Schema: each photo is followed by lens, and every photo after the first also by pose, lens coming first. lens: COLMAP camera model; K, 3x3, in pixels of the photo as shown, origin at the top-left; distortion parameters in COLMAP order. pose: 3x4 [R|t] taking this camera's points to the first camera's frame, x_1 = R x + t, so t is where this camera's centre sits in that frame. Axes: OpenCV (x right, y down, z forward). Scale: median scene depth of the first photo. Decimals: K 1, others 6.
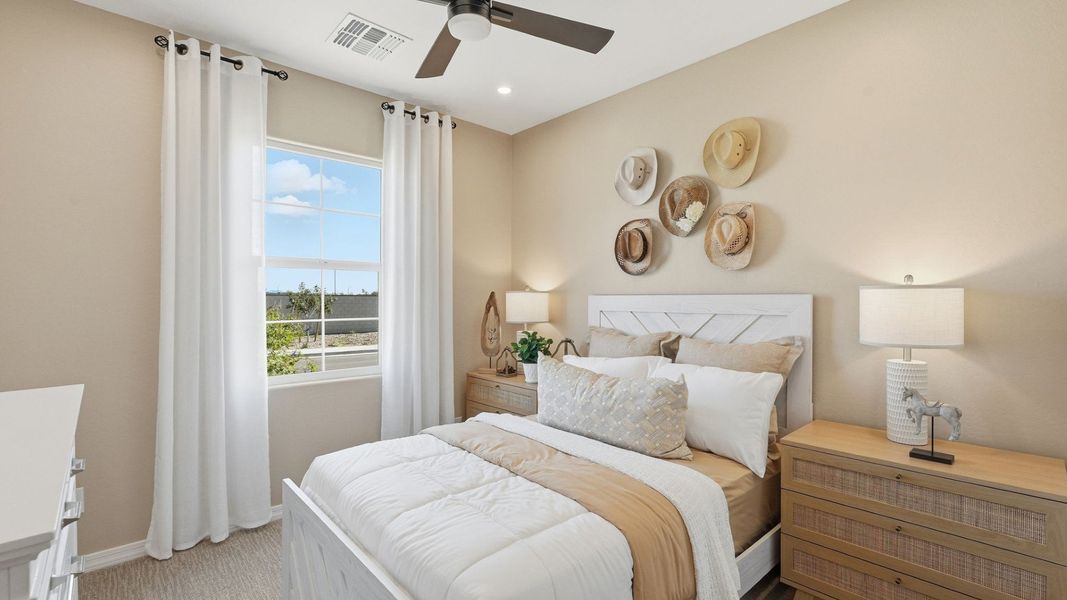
lens RADIAL K [[474.6, 0, 530.1], [0, 474.6, 296.8], [0, 0, 1]] dist [-0.009734, 0.005681]
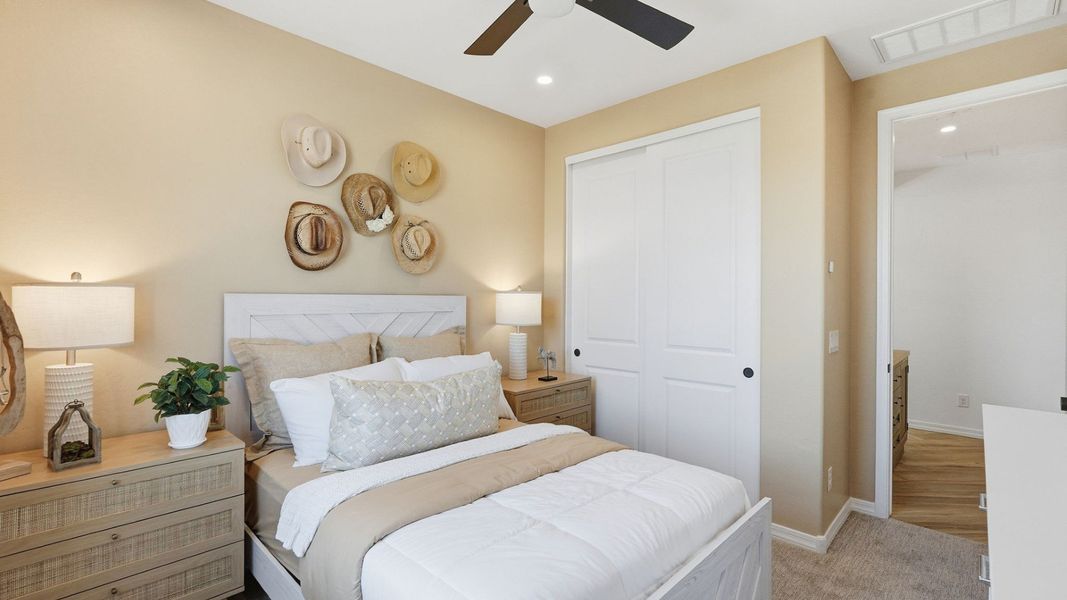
lens RADIAL K [[474.6, 0, 530.1], [0, 474.6, 300.5], [0, 0, 1]] dist [-0.009734, 0.005681]
pose [[-0.051446, -0.007184, 0.998650, -0.686965], [-0.005229, 0.999962, 0.006924, -0.001285], [-0.998662, -0.004866, -0.051482, 0.727446]]
